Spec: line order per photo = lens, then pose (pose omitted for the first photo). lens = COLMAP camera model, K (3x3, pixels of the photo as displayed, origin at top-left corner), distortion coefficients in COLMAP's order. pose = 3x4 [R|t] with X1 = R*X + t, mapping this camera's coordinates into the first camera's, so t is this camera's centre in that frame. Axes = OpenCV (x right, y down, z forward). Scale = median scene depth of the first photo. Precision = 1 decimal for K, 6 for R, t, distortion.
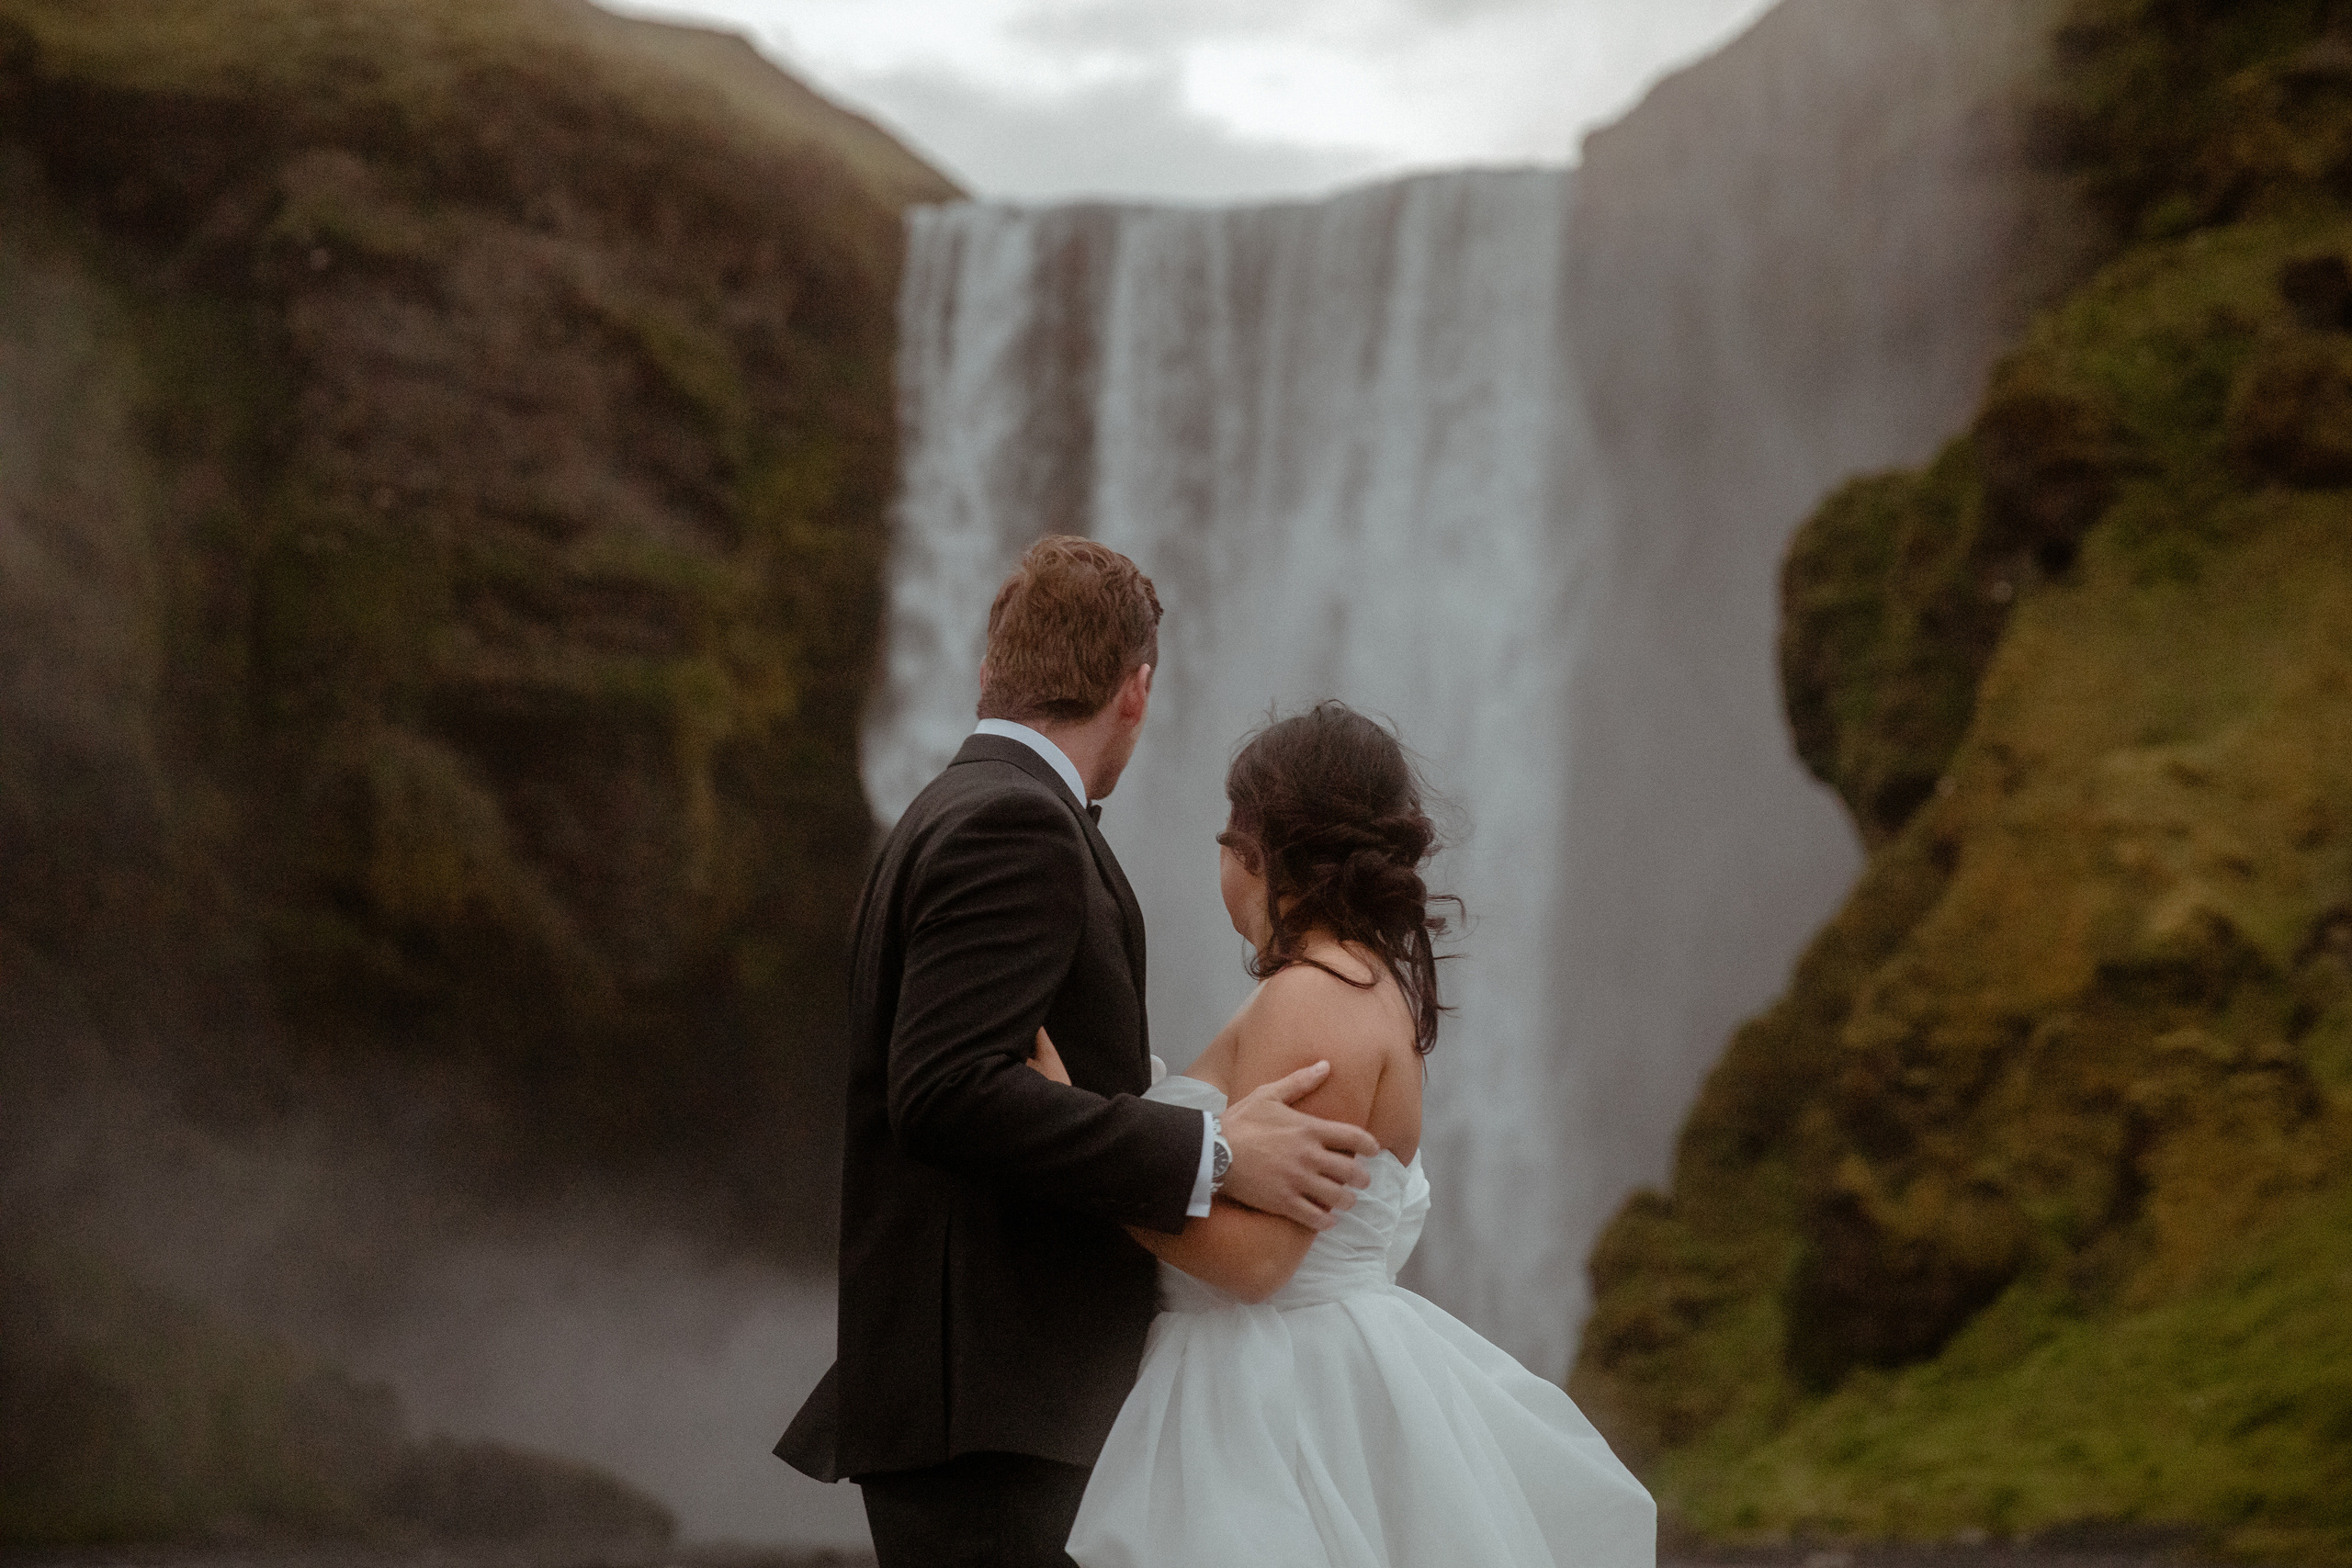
lens RADIAL K [[4408.0, 0, 1251.3], [0, 4408.0, 817.4], [0, 0, 1]] dist [0.236094, 0.000000]
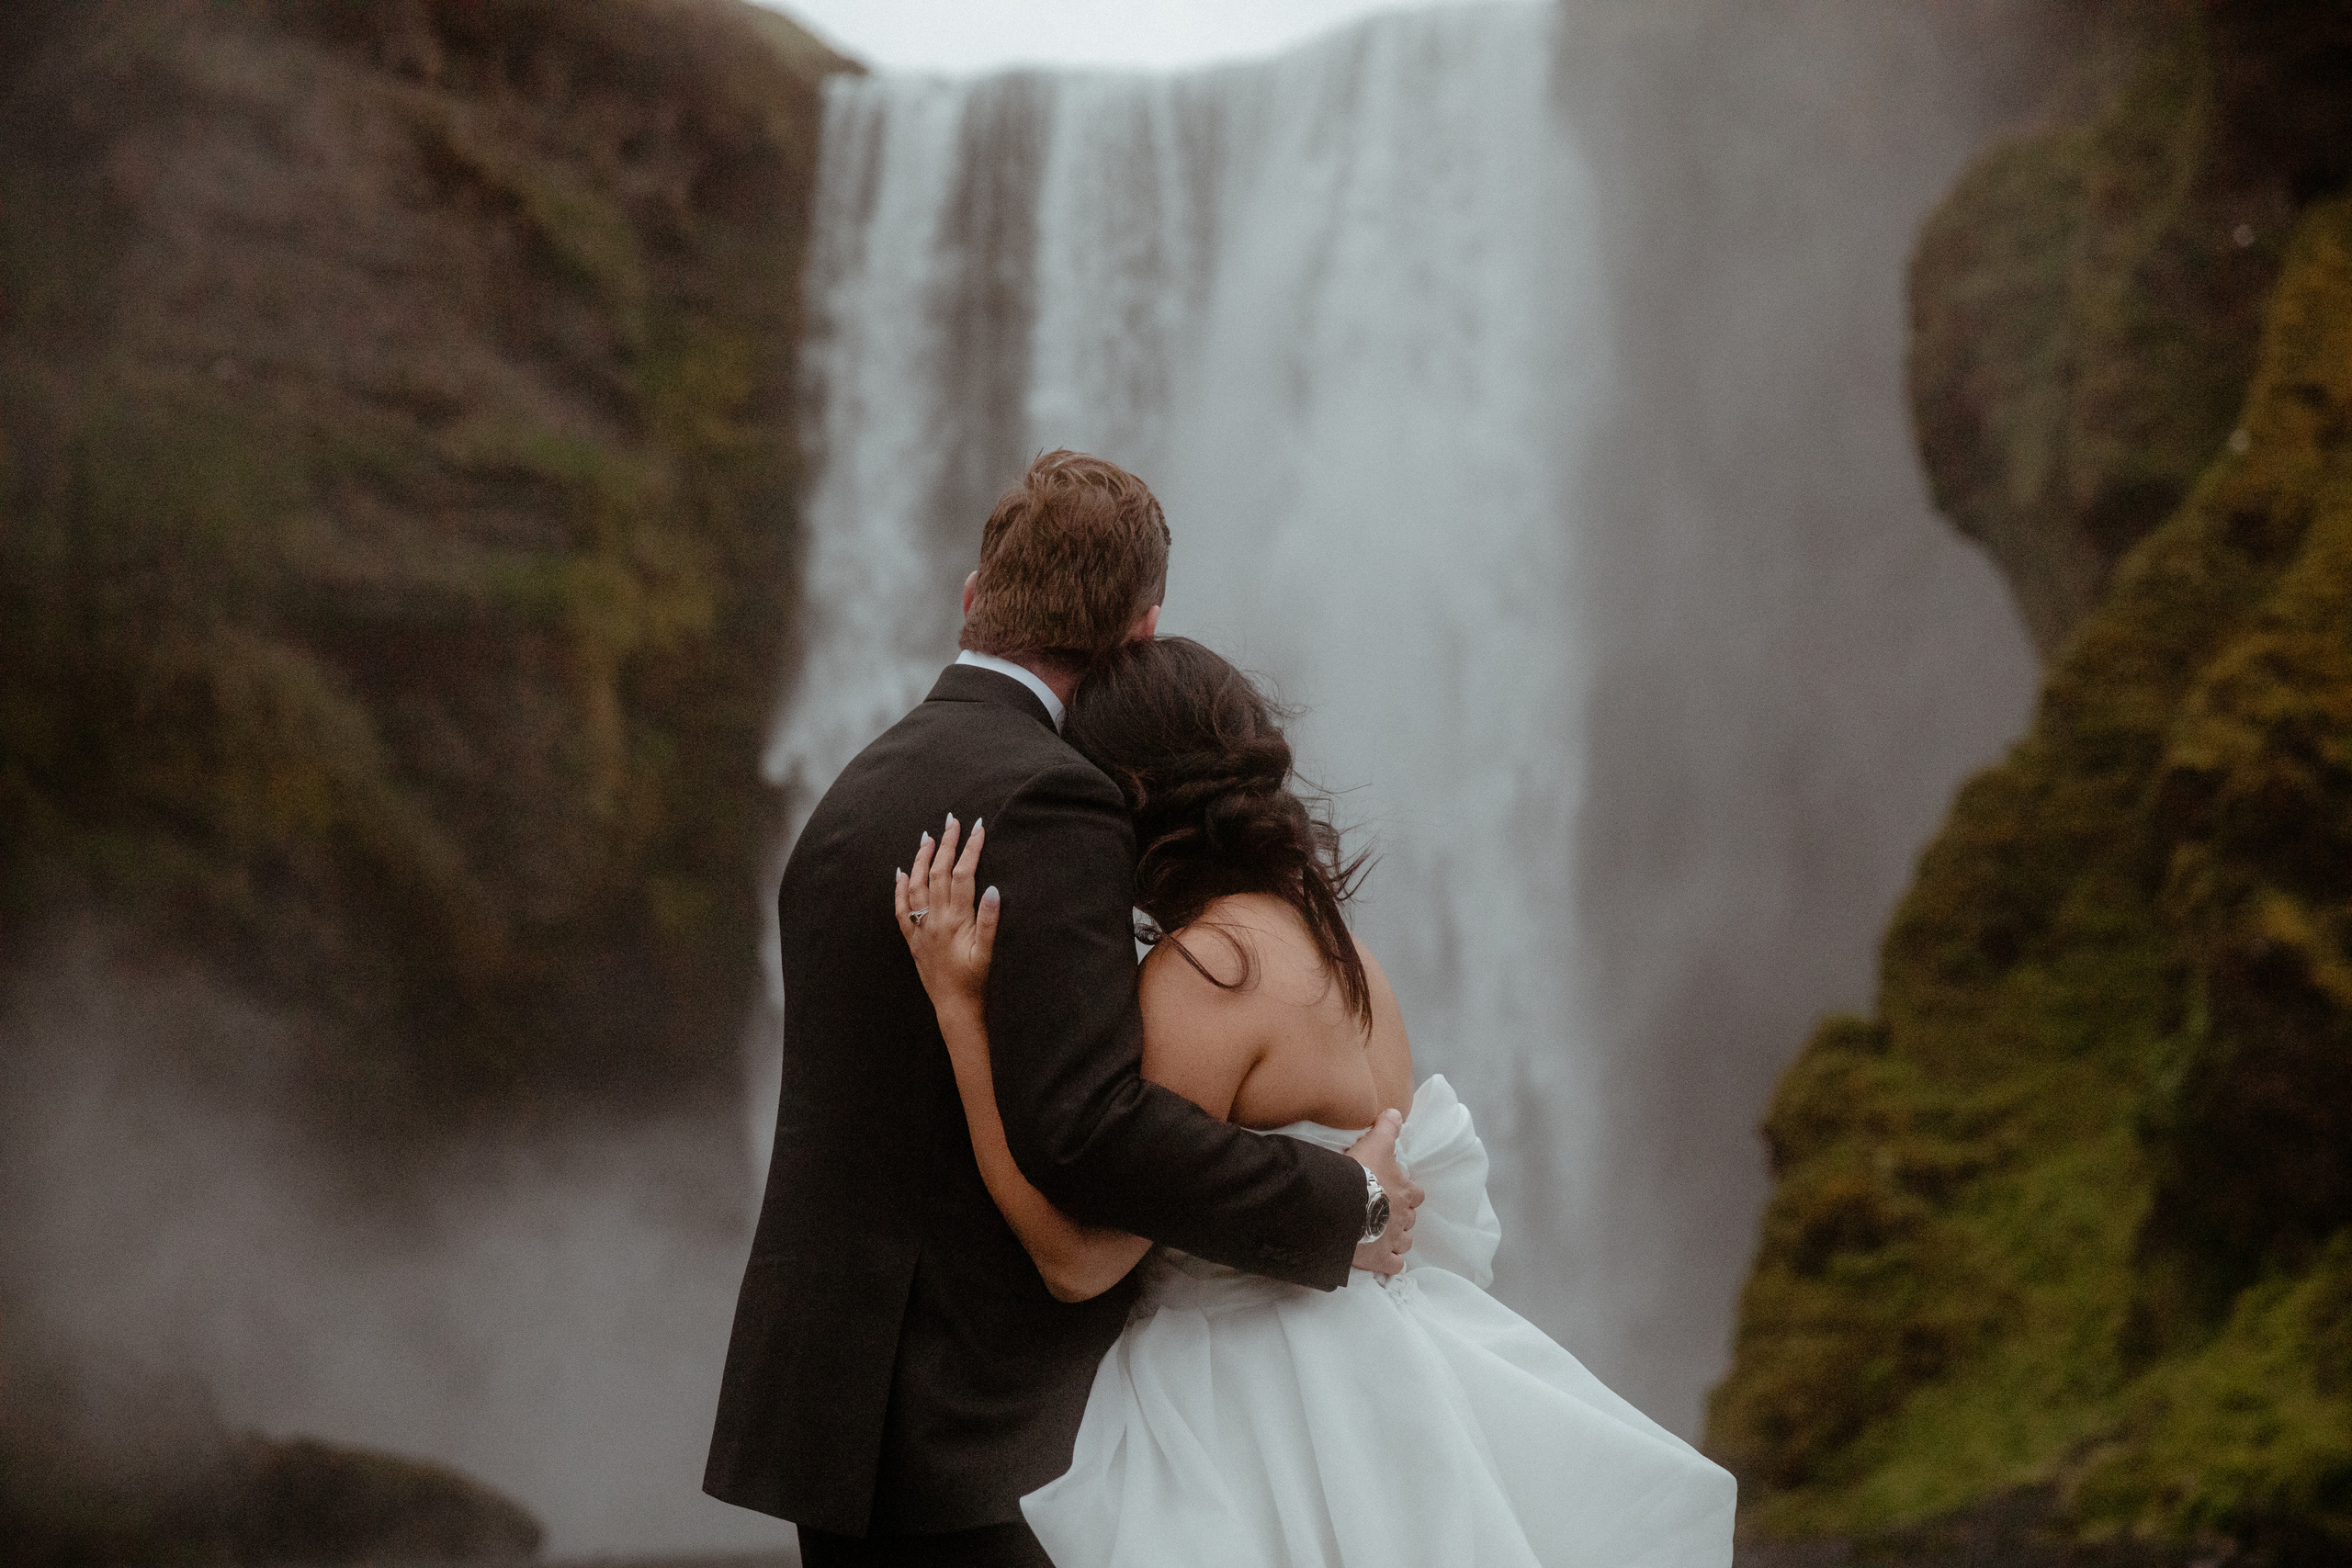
lens RADIAL K [[3225.3, 0, 1171.7], [0, 3225.3, 913.5], [0, 0, 1]] dist [0.124575, 0.000000]
pose [[0.999568, -0.029355, -0.001566, -0.011576], [0.029312, 0.999309, -0.022871, 0.061442], [0.002237, 0.022815, 0.999737, 0.396156]]
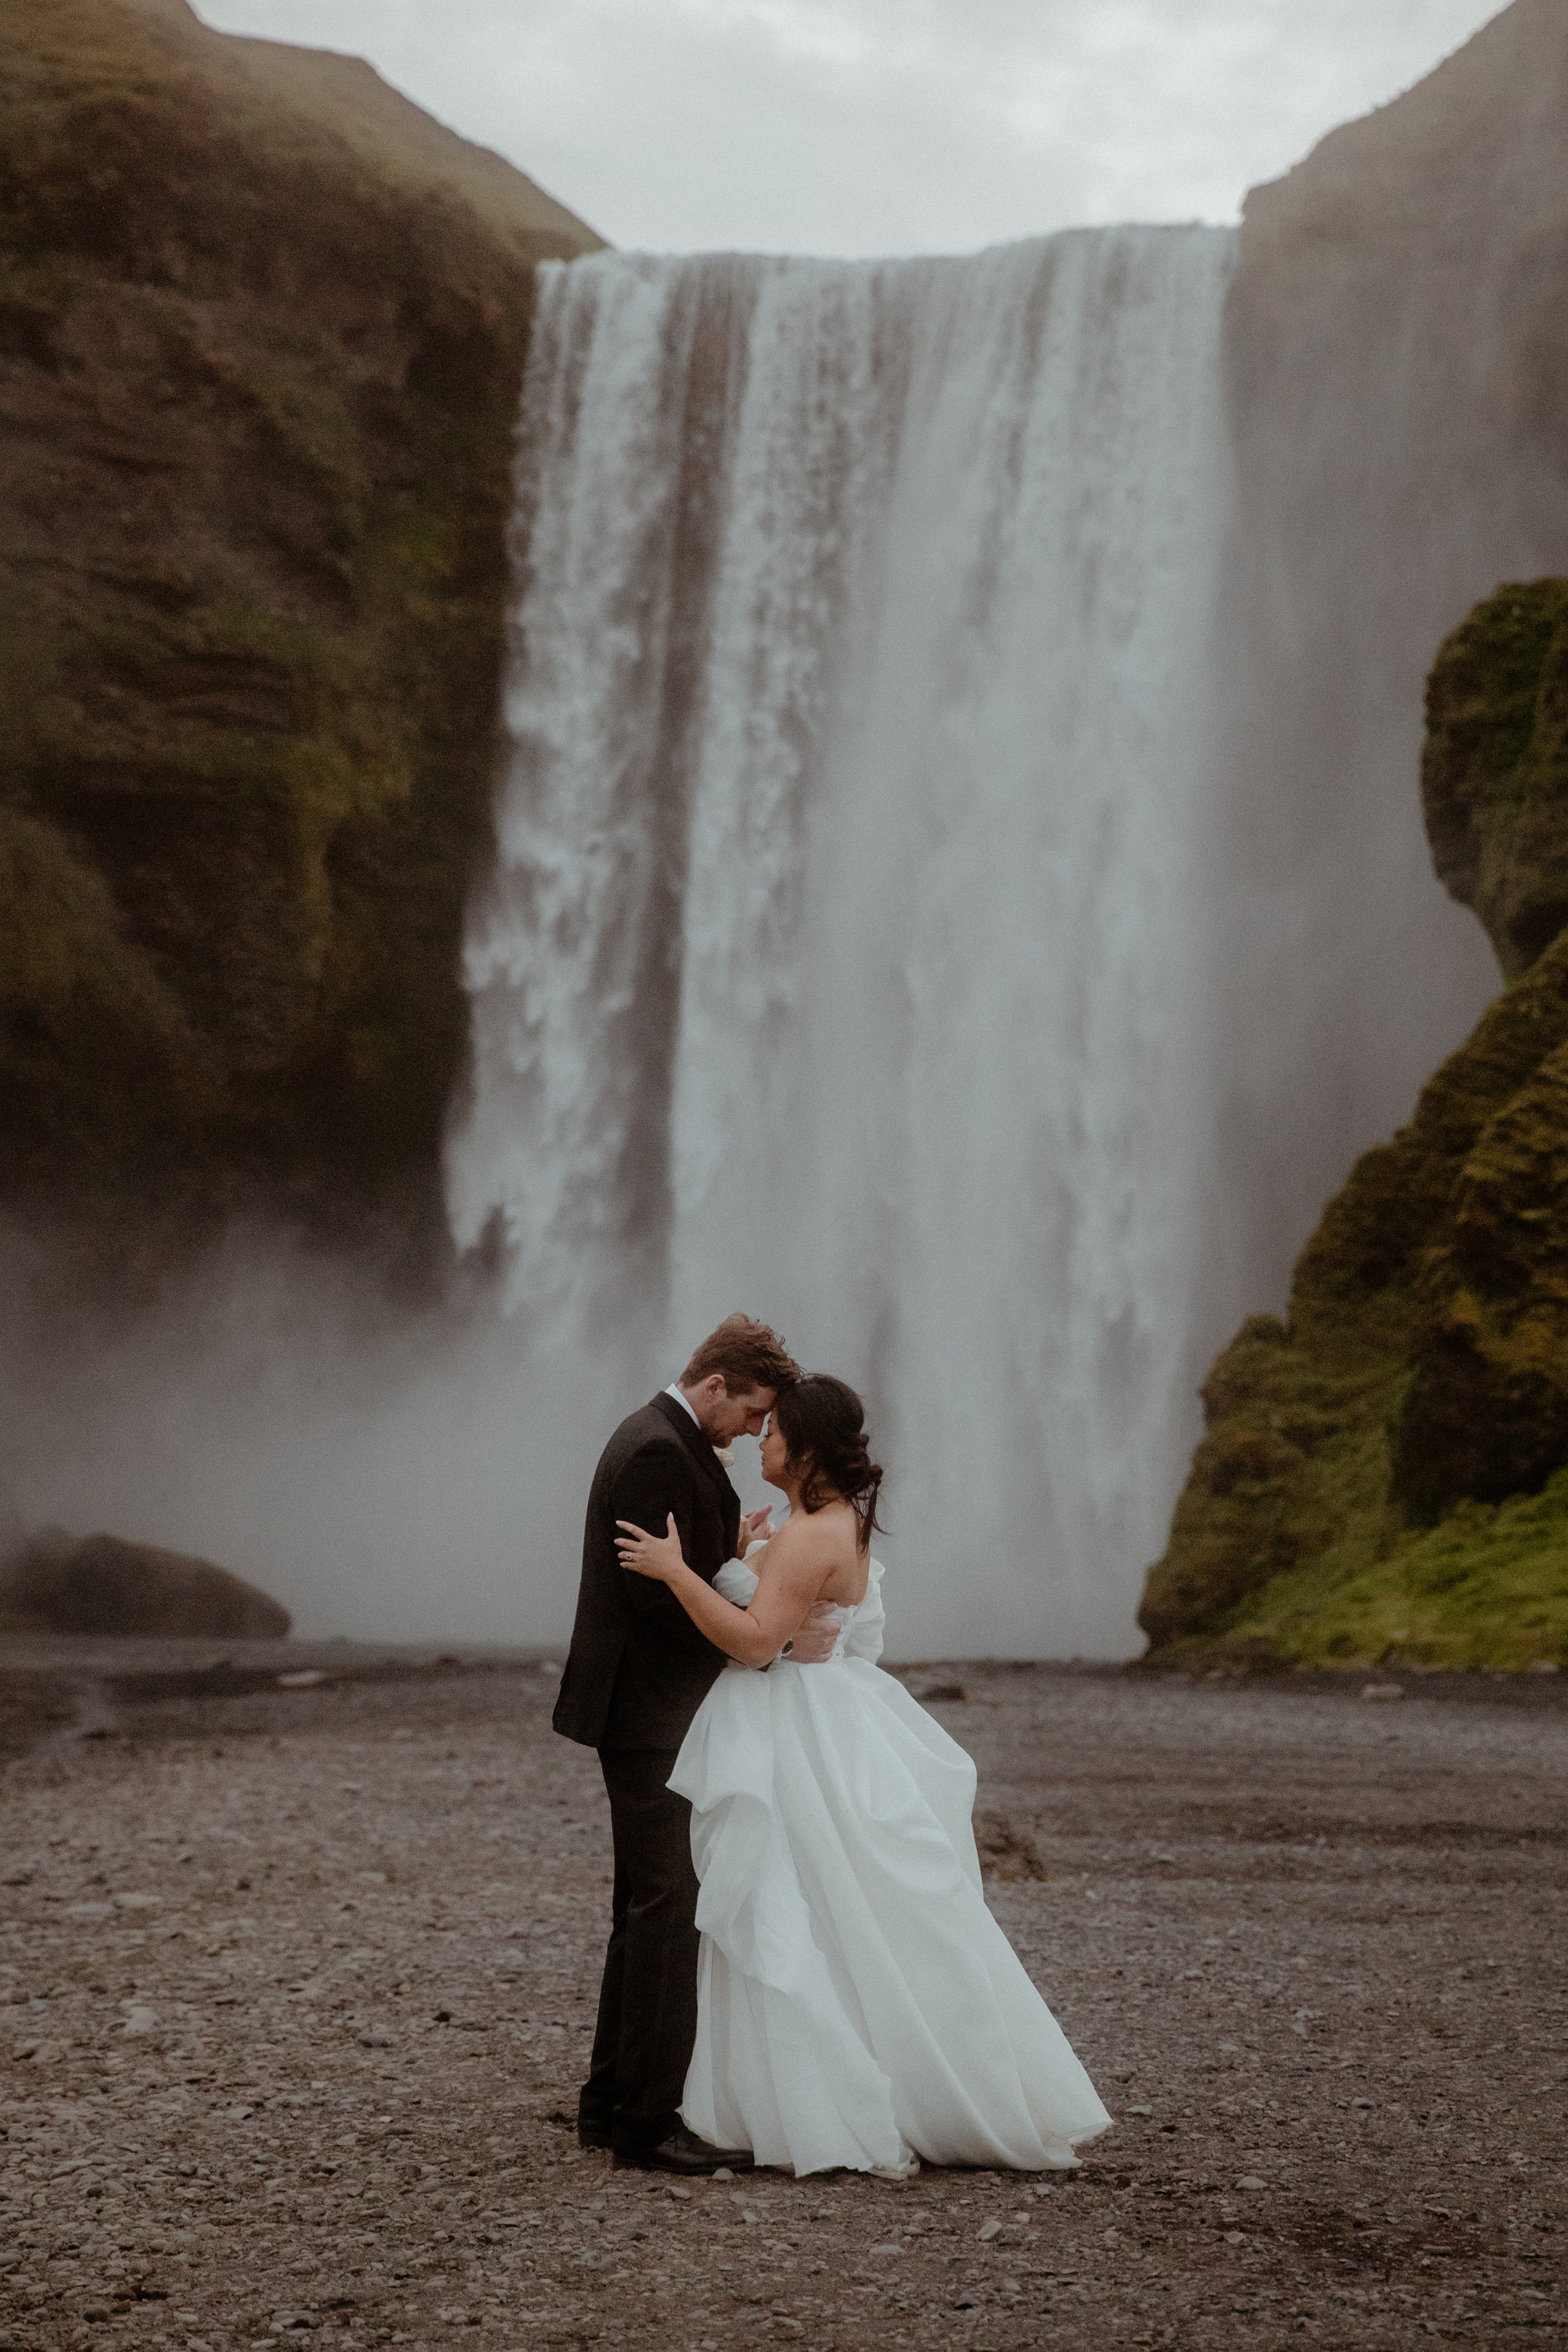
lens RADIAL K [[4874.1, 0, 823.1], [0, 4874.1, 1244.7], [0, 0, 1]] dist [0.228320, 0.000000]
pose [[0.999715, 0.019729, -0.013417, 0.003075], [-0.018584, 0.996570, 0.080644, -0.015499], [0.014962, -0.080372, 0.996653, -0.081211]]
